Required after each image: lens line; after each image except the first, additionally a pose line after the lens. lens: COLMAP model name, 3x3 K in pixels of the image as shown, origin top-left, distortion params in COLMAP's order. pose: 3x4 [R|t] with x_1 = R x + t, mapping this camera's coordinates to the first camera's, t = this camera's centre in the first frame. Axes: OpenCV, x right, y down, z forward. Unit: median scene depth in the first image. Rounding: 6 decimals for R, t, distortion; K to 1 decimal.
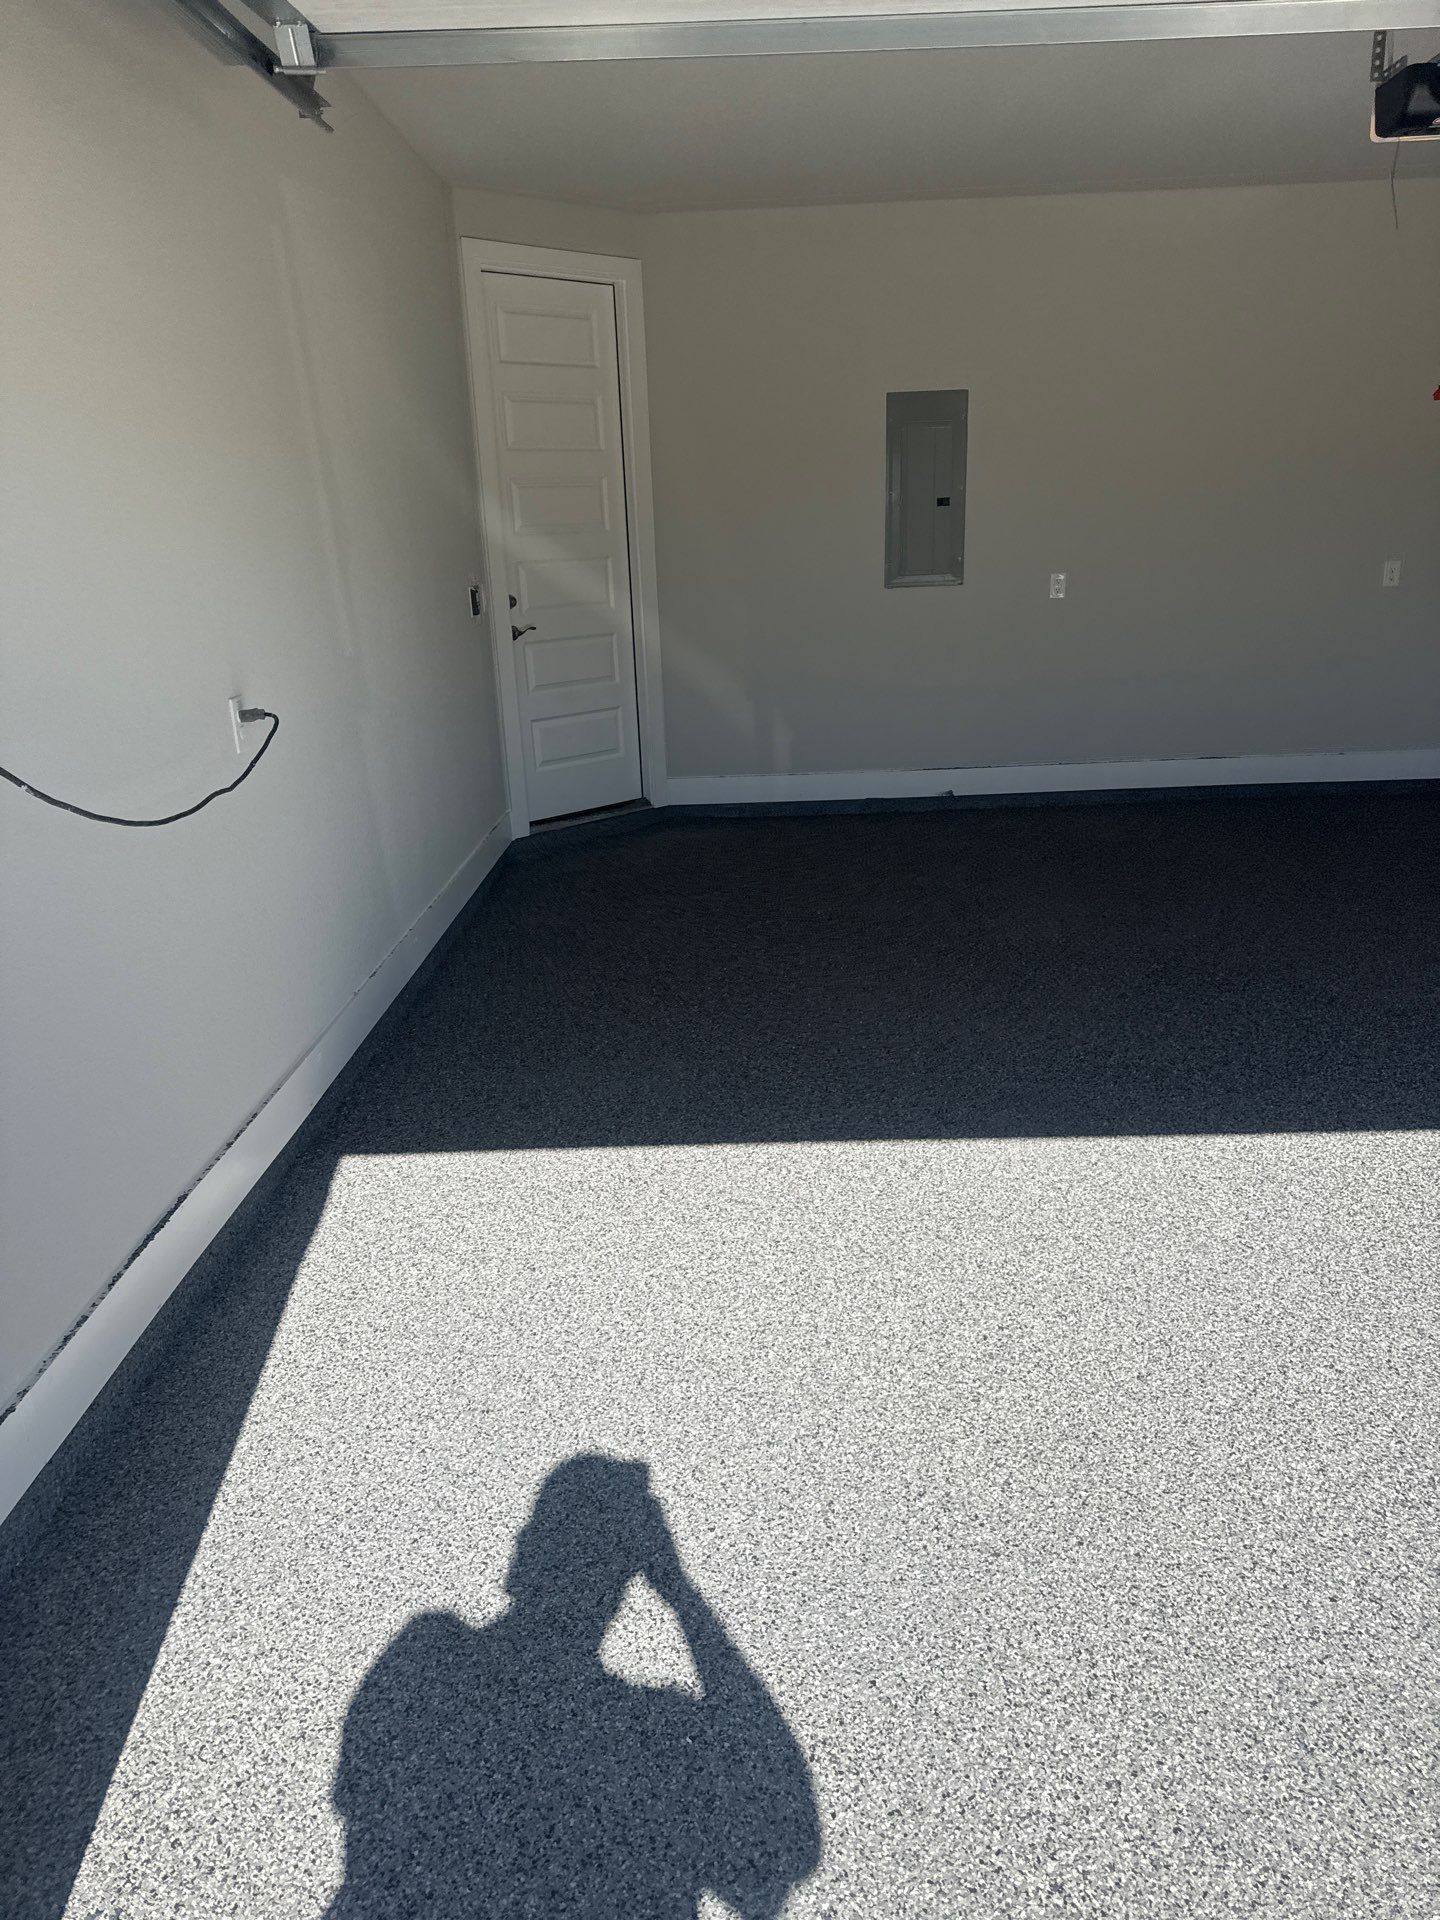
lens RADIAL K [[1344.8, 0, 705.7], [0, 1344.8, 952.8], [0, 0, 1]] dist [0.050436, -0.054331]
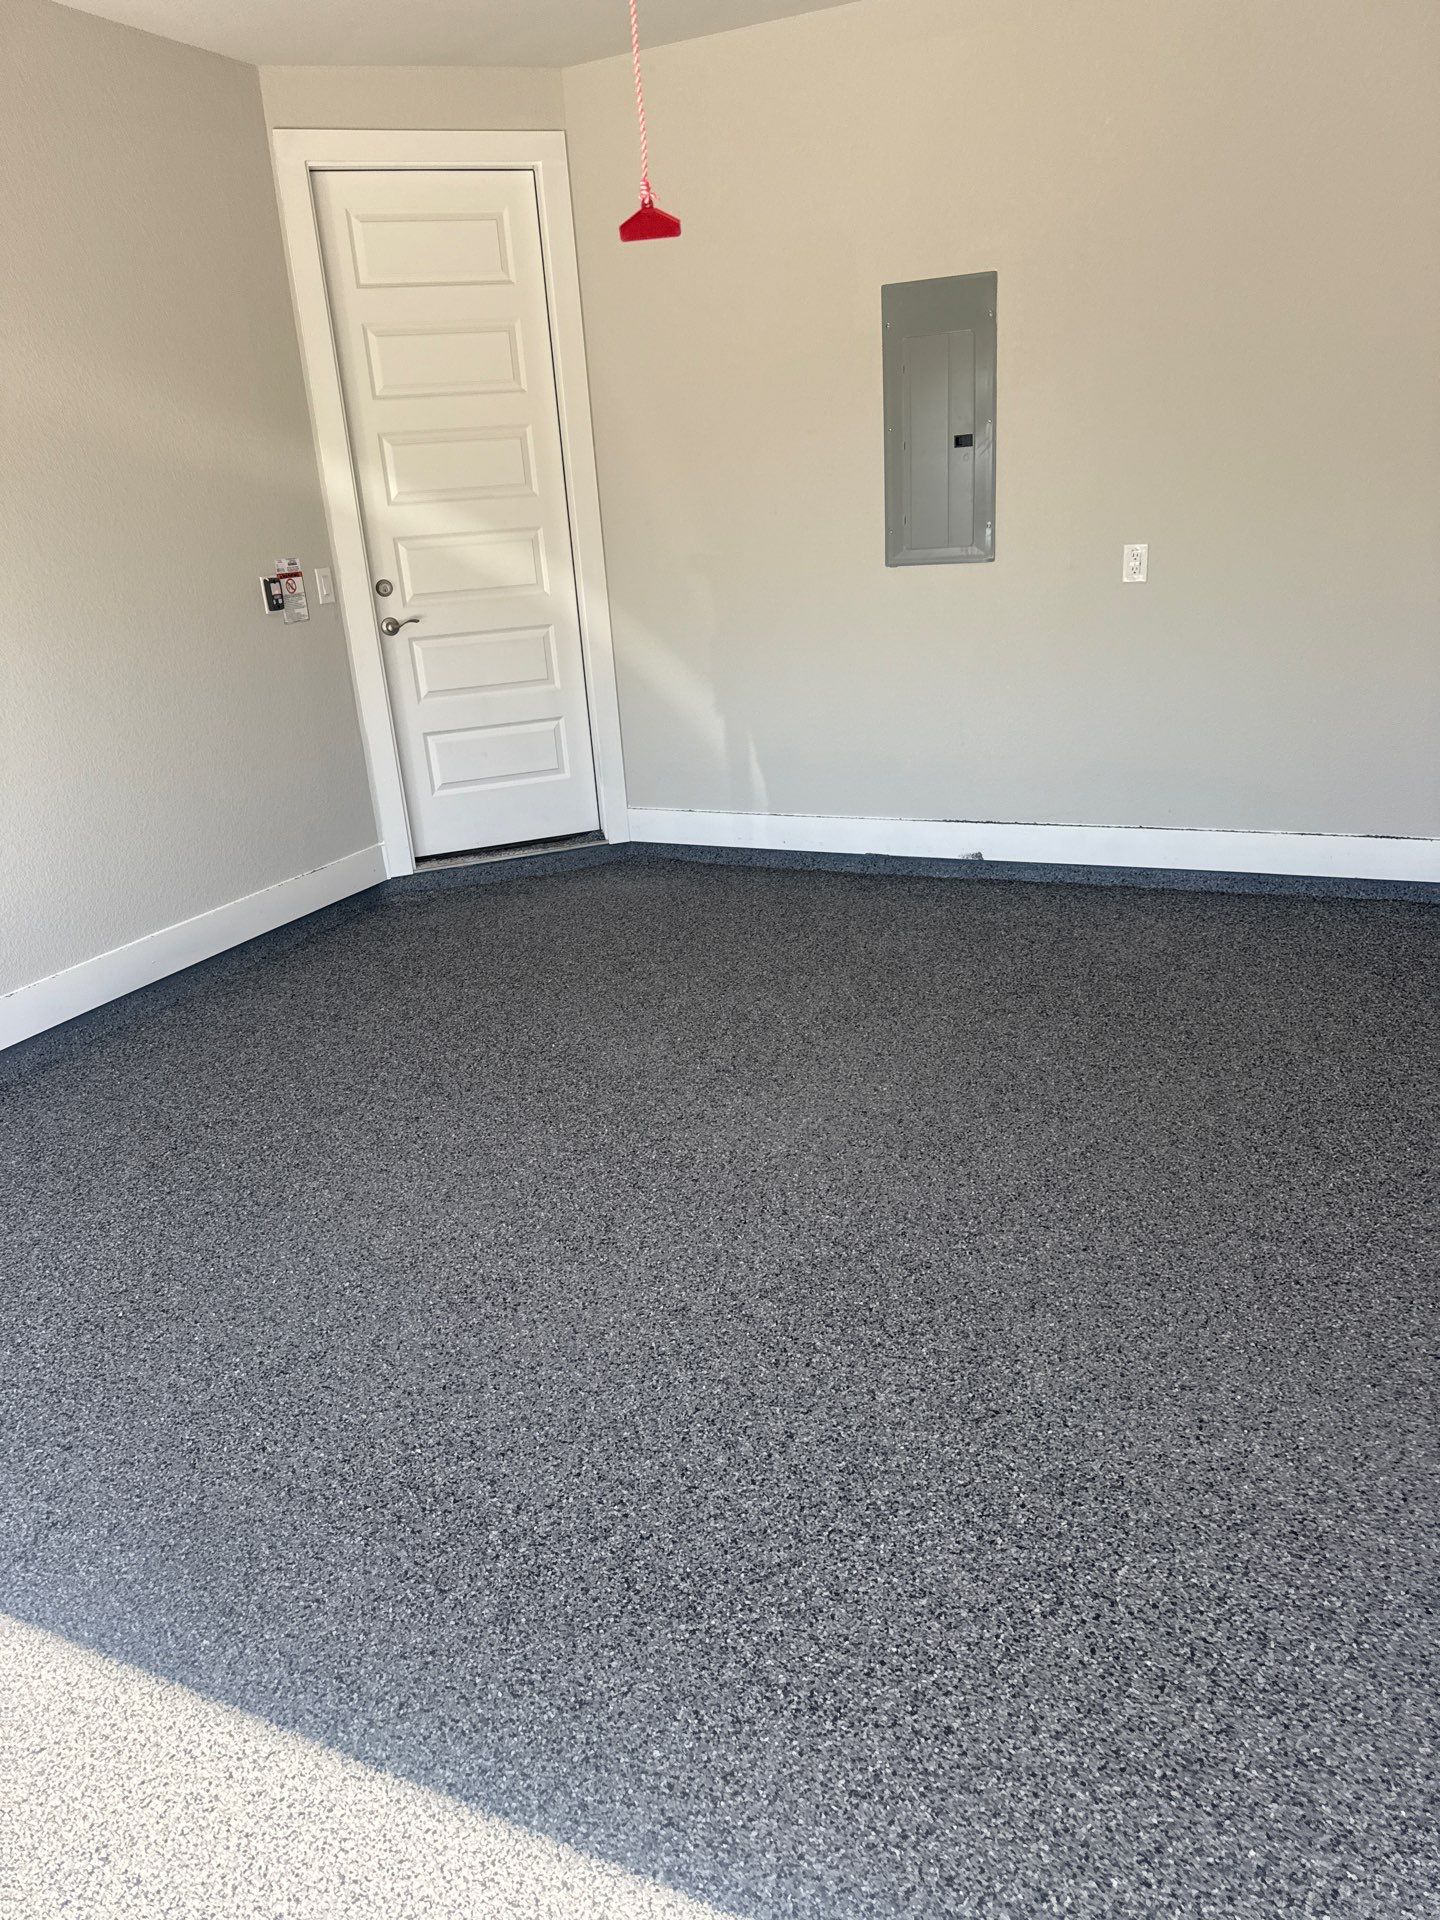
lens RADIAL K [[1344.8, 0, 714.6], [0, 1344.8, 961.6], [0, 0, 1]] dist [0.050436, -0.054331]
pose [[0.912987, 0.113824, -0.391789, 0.374805], [-0.092336, 0.993024, 0.073327, -0.113737], [0.397402, -0.030771, 0.917129, 0.322817]]
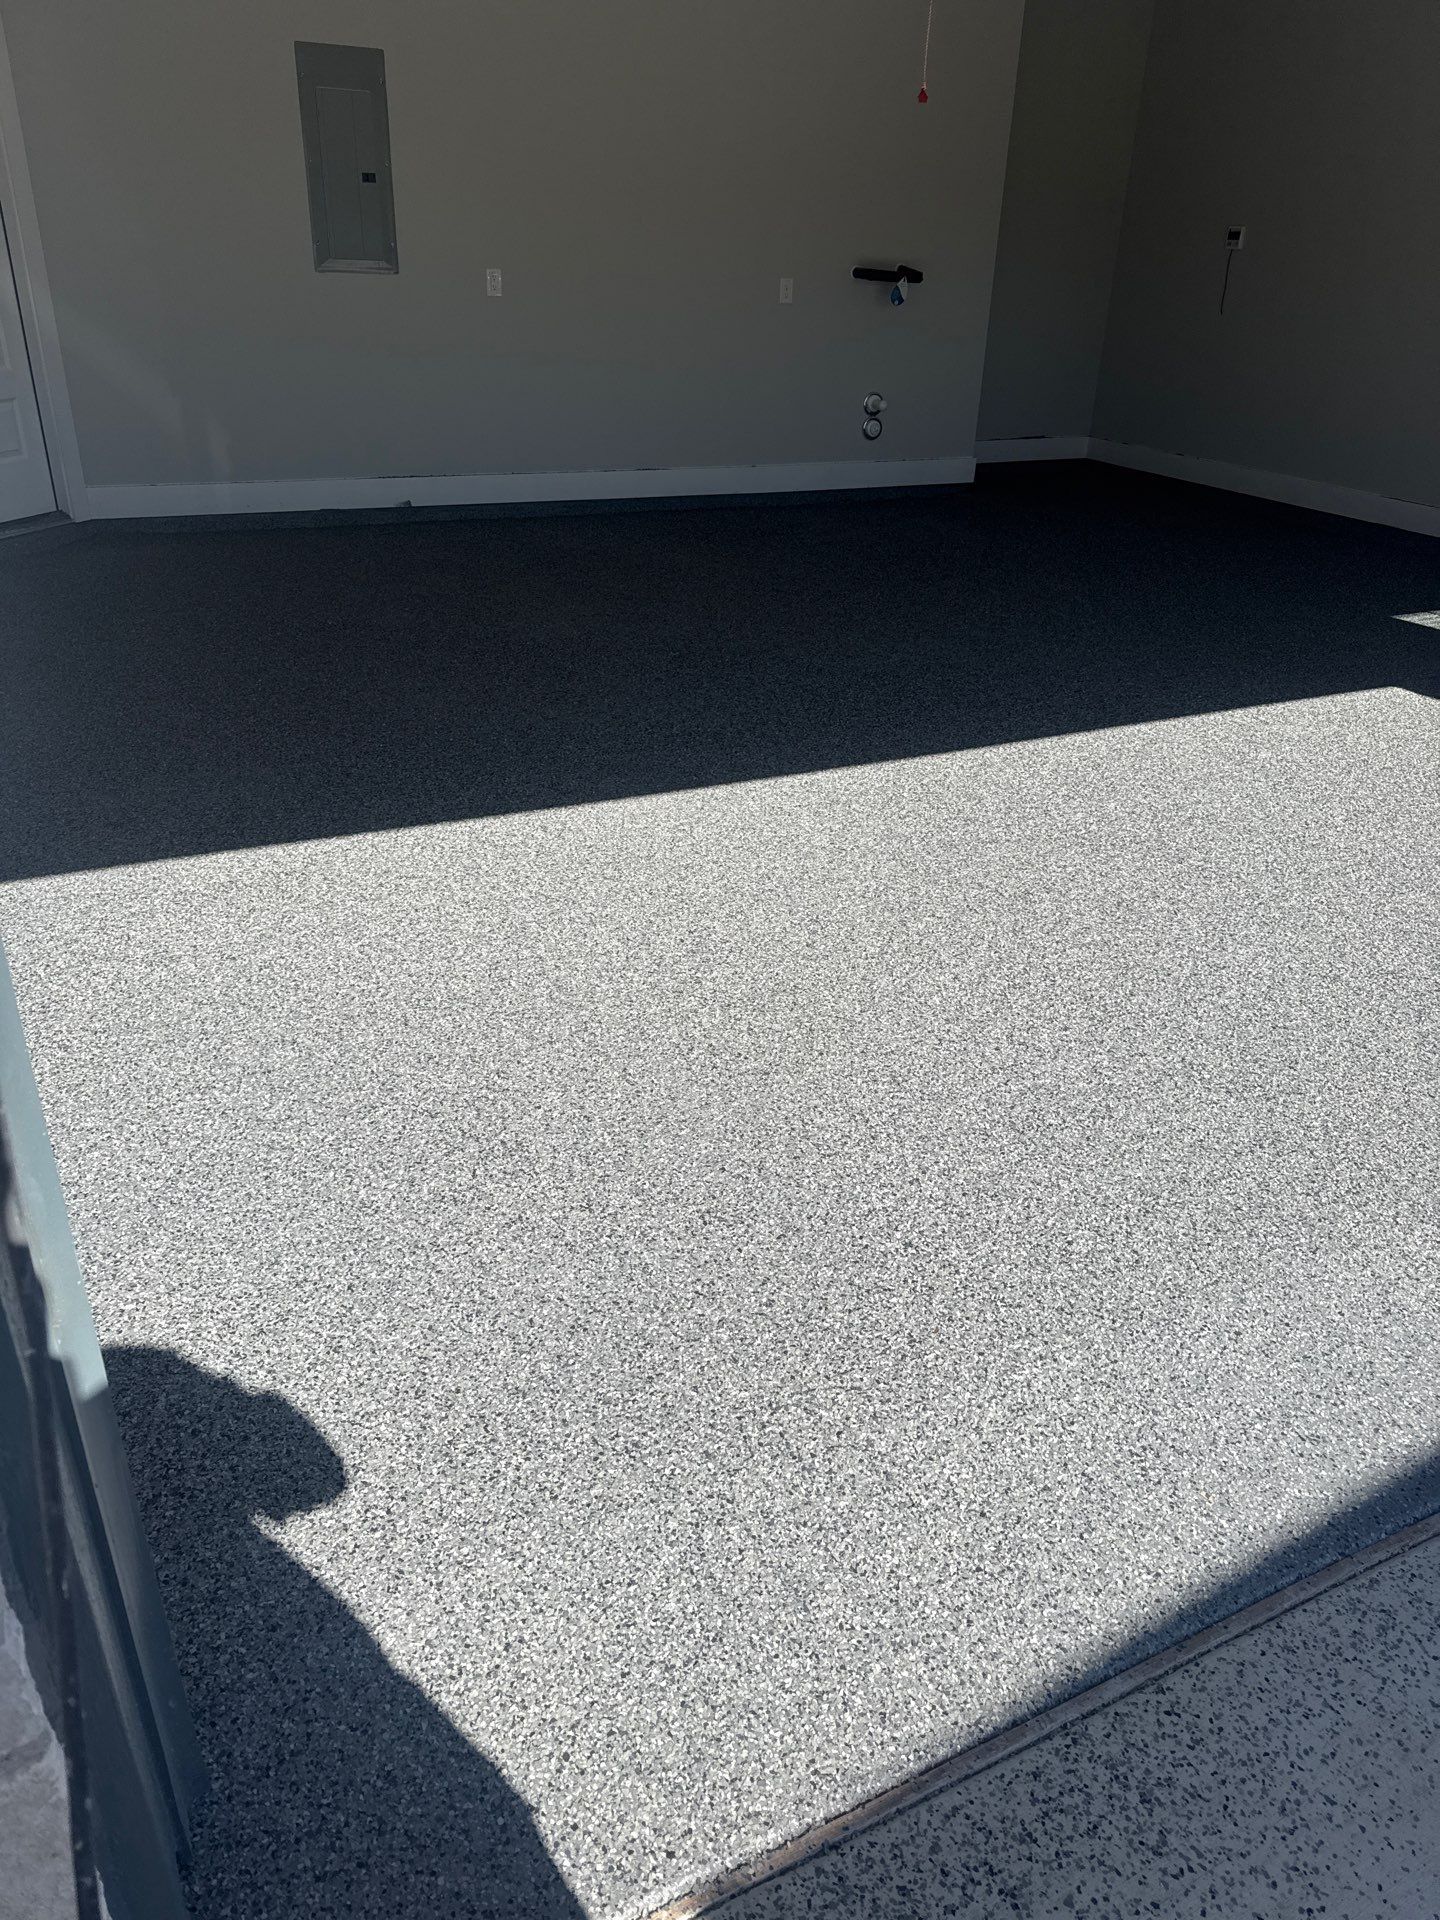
lens RADIAL K [[1344.8, 0, 732.4], [0, 1344.8, 946.0], [0, 0, 1]] dist [0.050436, -0.054331]
pose [[0.886658, -0.150395, 0.437286, -0.096989], [0.070679, 0.978599, 0.193256, 0.024381], [-0.456992, -0.140445, 0.878313, -0.016900]]
